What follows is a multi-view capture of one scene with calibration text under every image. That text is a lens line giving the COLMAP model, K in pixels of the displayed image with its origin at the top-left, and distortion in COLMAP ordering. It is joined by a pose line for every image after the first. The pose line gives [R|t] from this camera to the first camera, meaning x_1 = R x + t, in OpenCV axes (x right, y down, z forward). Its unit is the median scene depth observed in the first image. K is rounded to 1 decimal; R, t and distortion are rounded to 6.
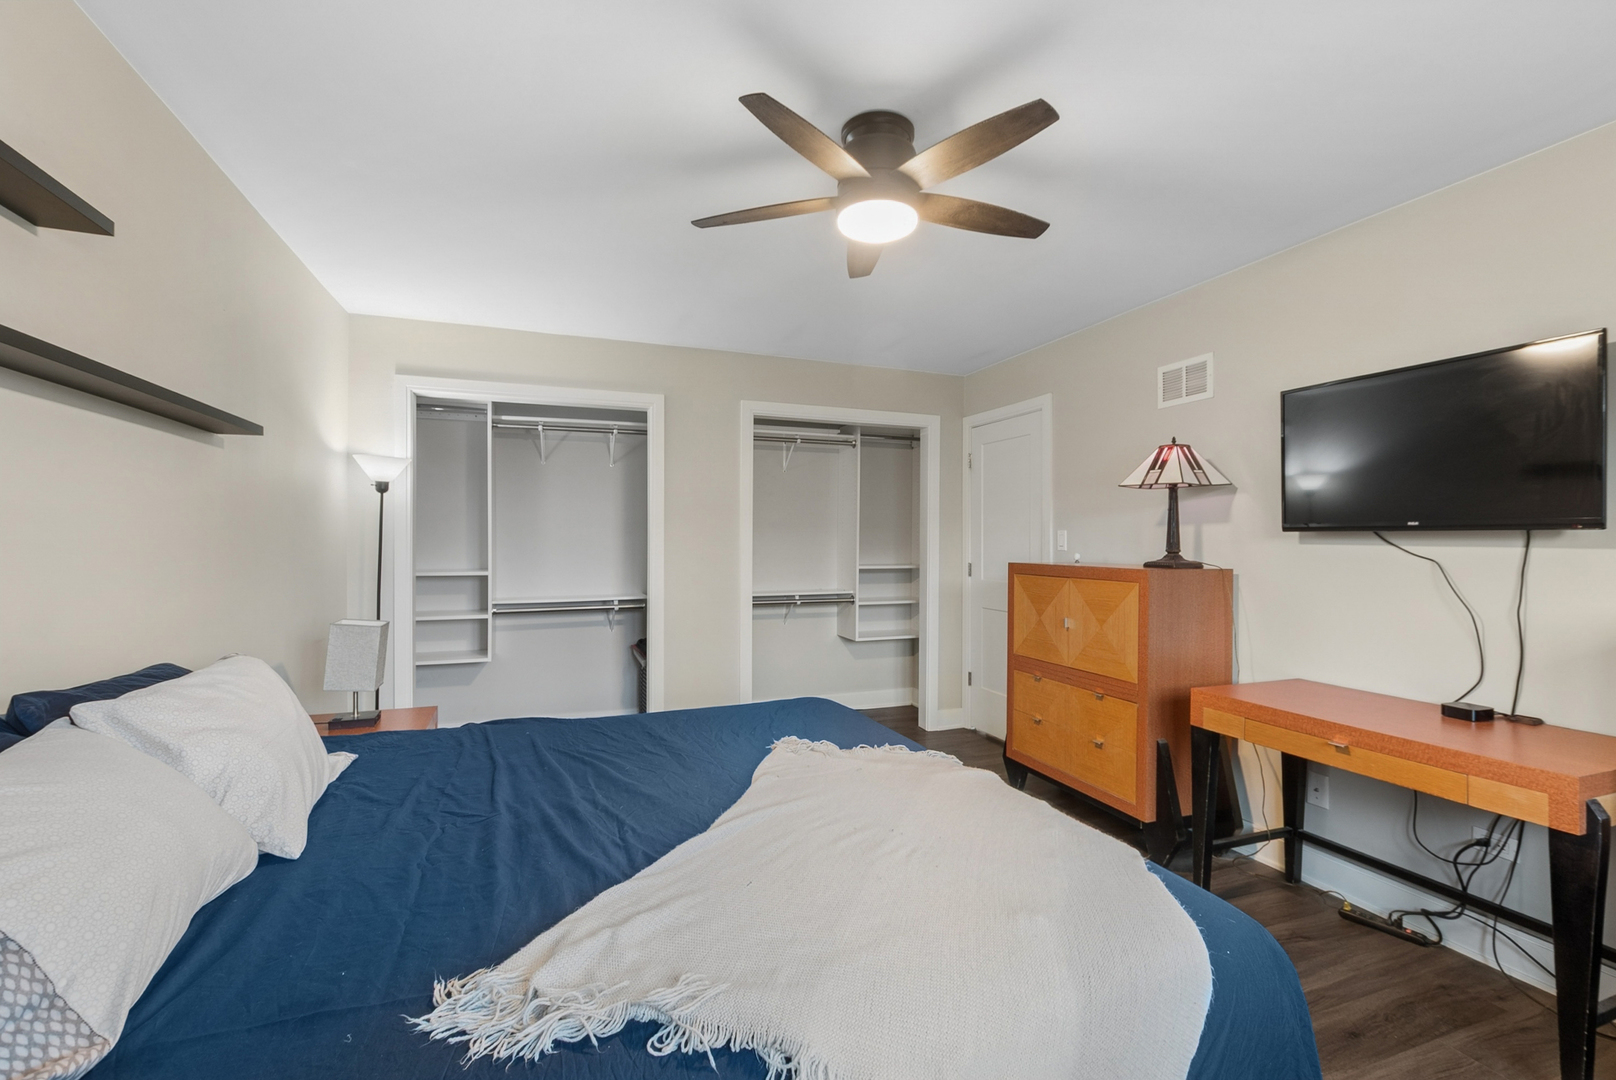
lens RADIAL K [[712.5, 0, 822.5], [0, 712.5, 542.3], [0, 0, 1]] dist [-0.012951, 0.000706]
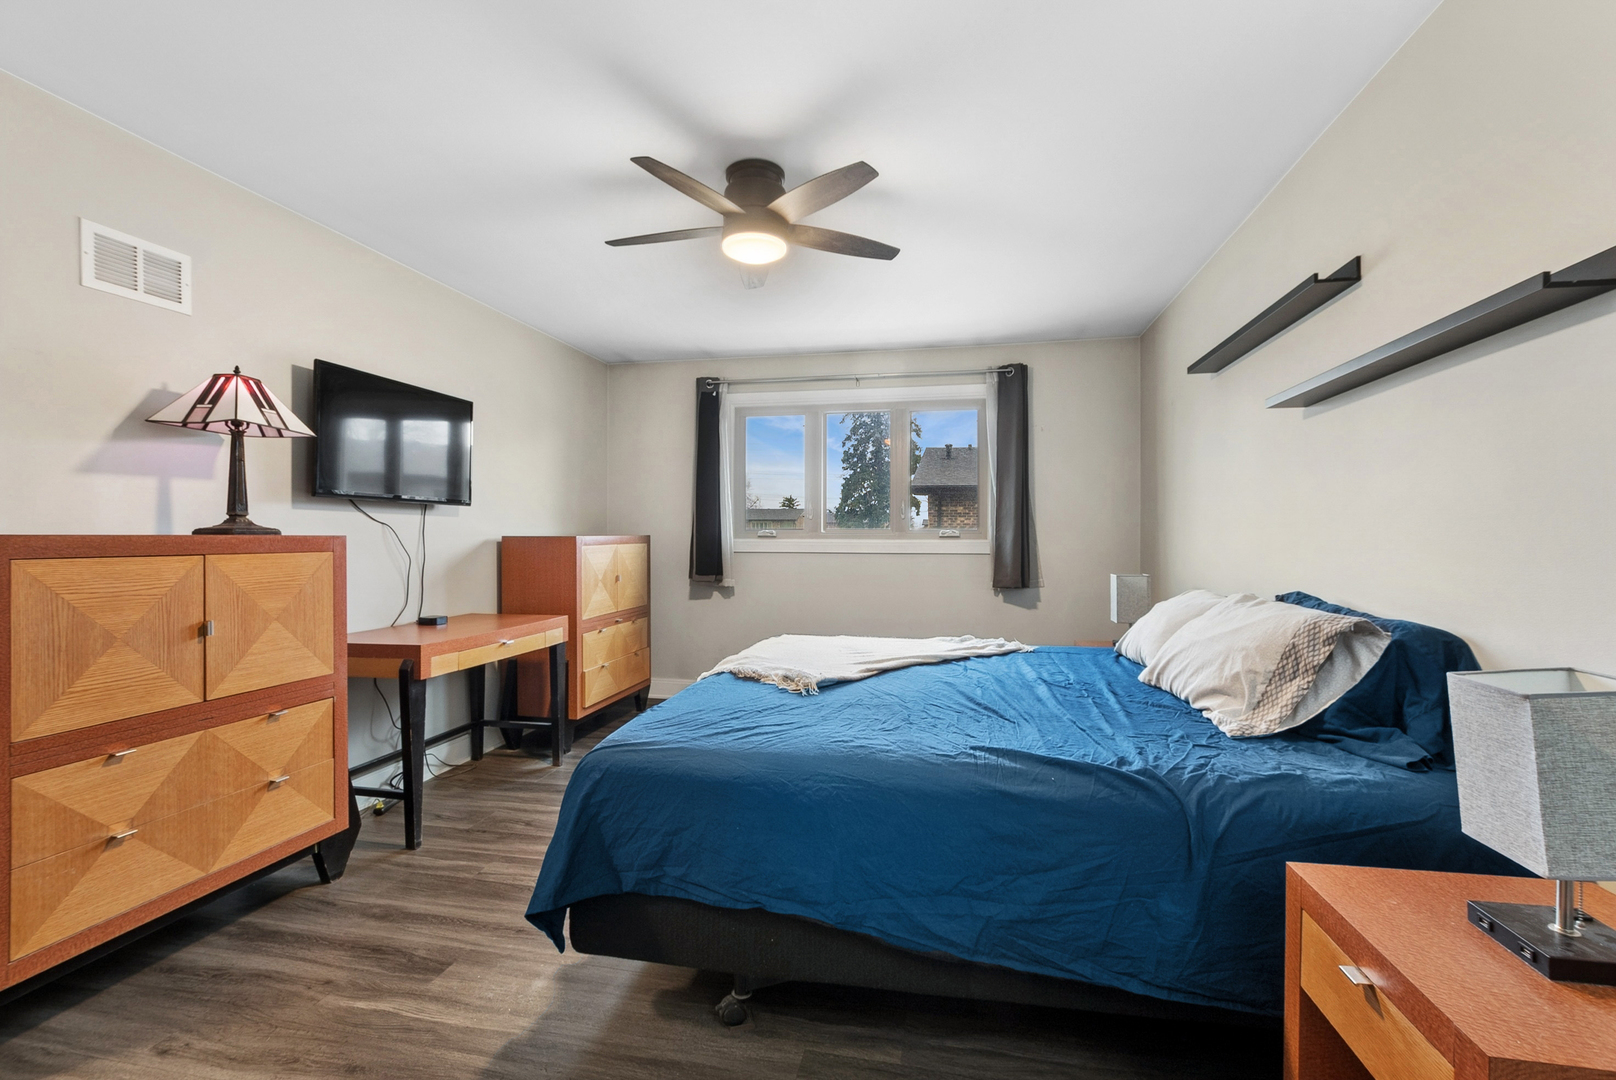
lens RADIAL K [[712.5, 0, 822.5], [0, 712.5, 542.3], [0, 0, 1]] dist [-0.012951, 0.000706]
pose [[-0.851481, -0.009345, 0.524302, -0.449649], [-0.001477, 0.999880, 0.015424, 0.030565], [-0.524383, 0.012359, -0.851393, 1.320412]]
